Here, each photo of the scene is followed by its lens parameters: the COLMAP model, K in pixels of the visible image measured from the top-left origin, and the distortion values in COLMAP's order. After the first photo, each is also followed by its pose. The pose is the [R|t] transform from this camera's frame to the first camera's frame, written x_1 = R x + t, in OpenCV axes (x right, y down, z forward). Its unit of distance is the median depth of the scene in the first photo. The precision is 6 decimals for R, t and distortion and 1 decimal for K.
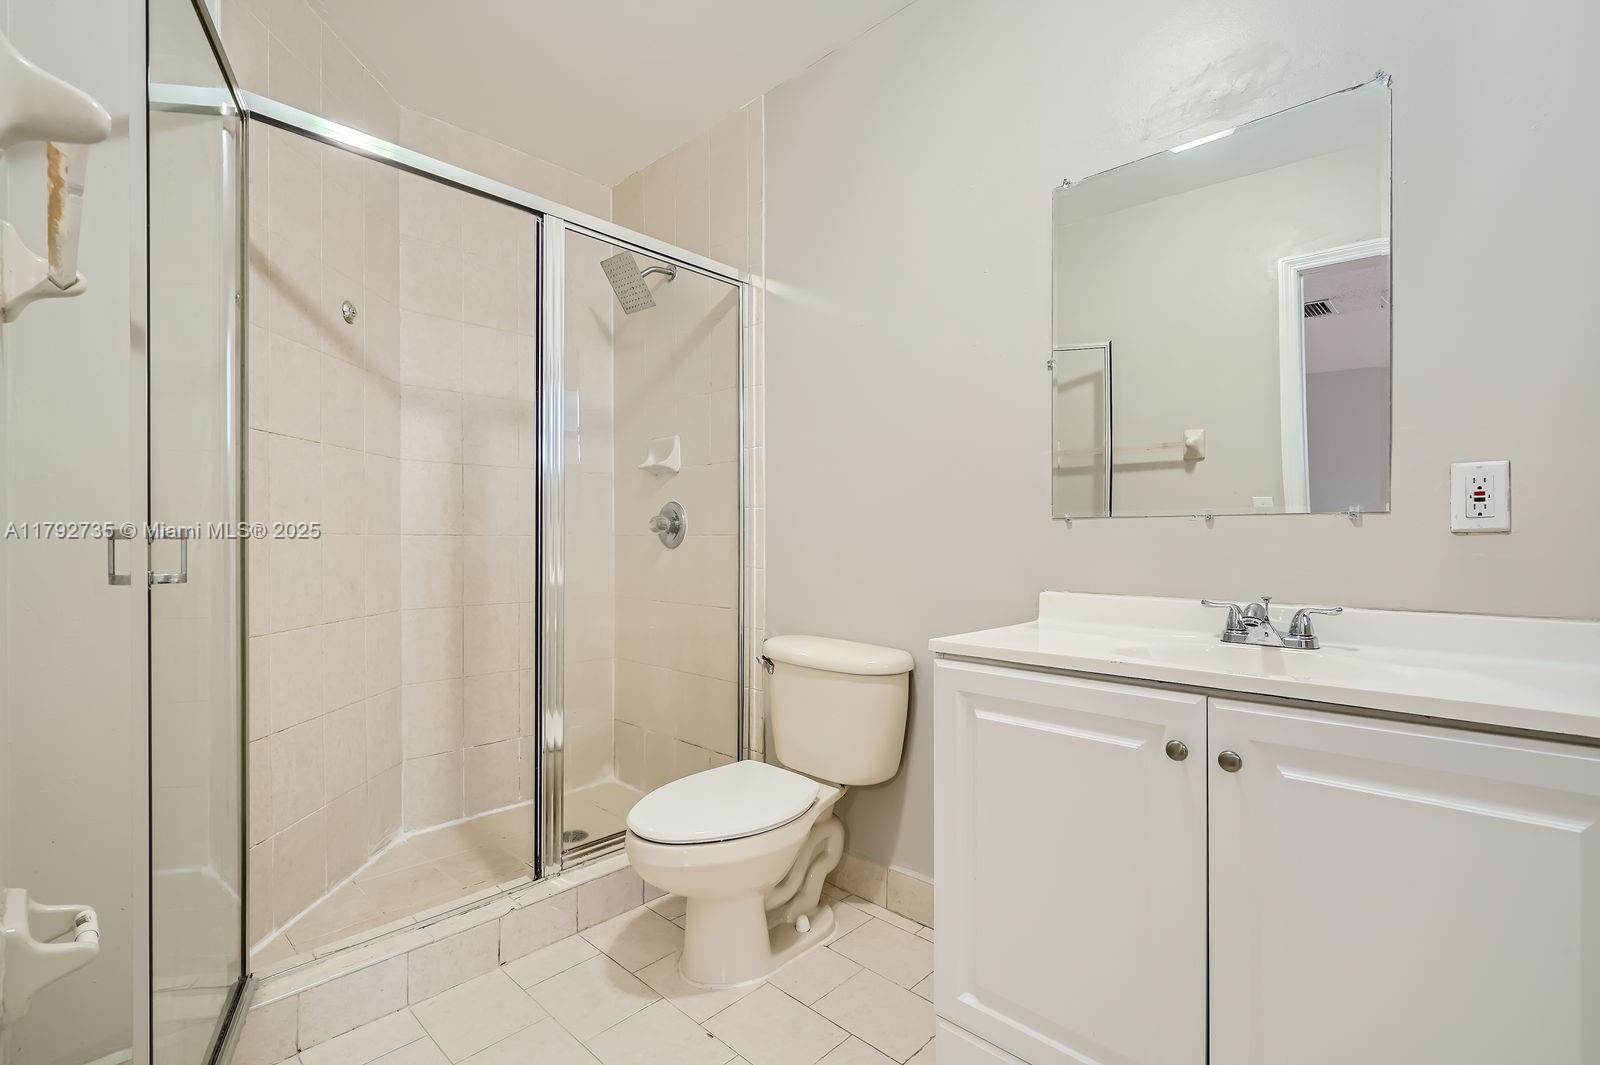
lens RADIAL K [[735.4, 0, 800.4], [0, 735.4, 537.0], [0, 0, 1]] dist [-0.001256, 0.001300]
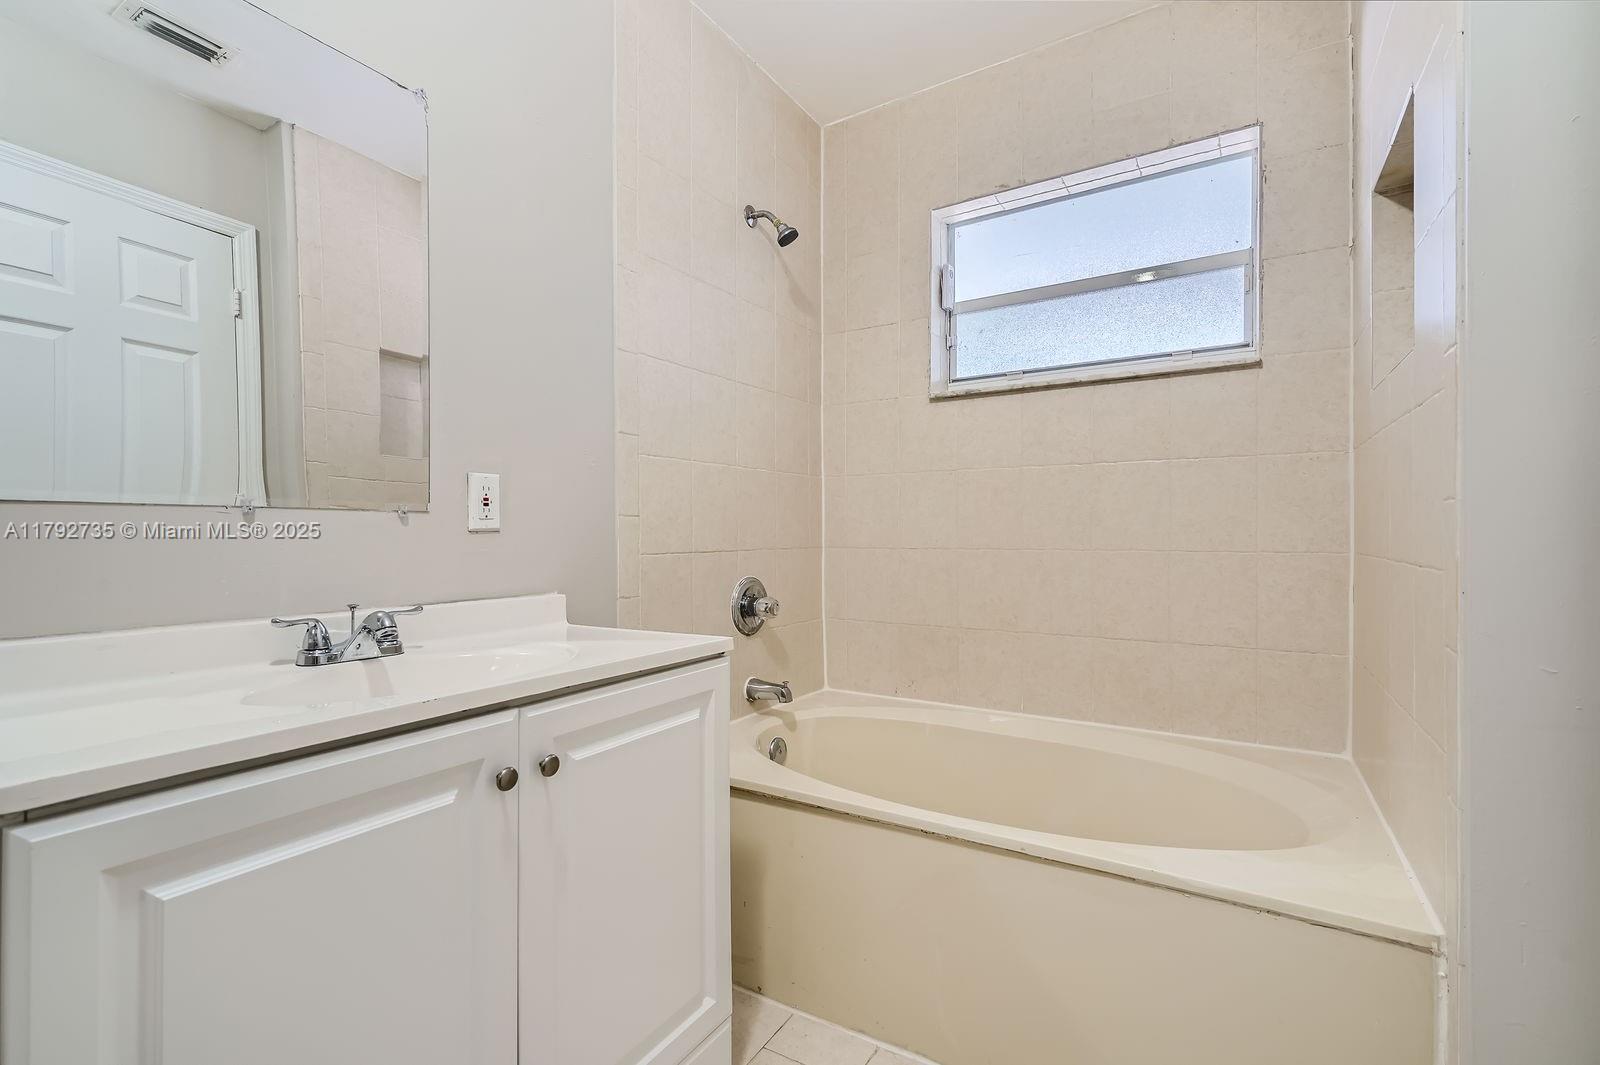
lens RADIAL K [[735.4, 0, 793.8], [0, 735.4, 536.8], [0, 0, 1]] dist [-0.001256, 0.001300]
pose [[-0.222727, -0.002615, 0.974877, -0.371825], [0.000739, 0.999996, 0.002851, -0.000440], [-0.974881, 0.001355, -0.222724, 0.763801]]
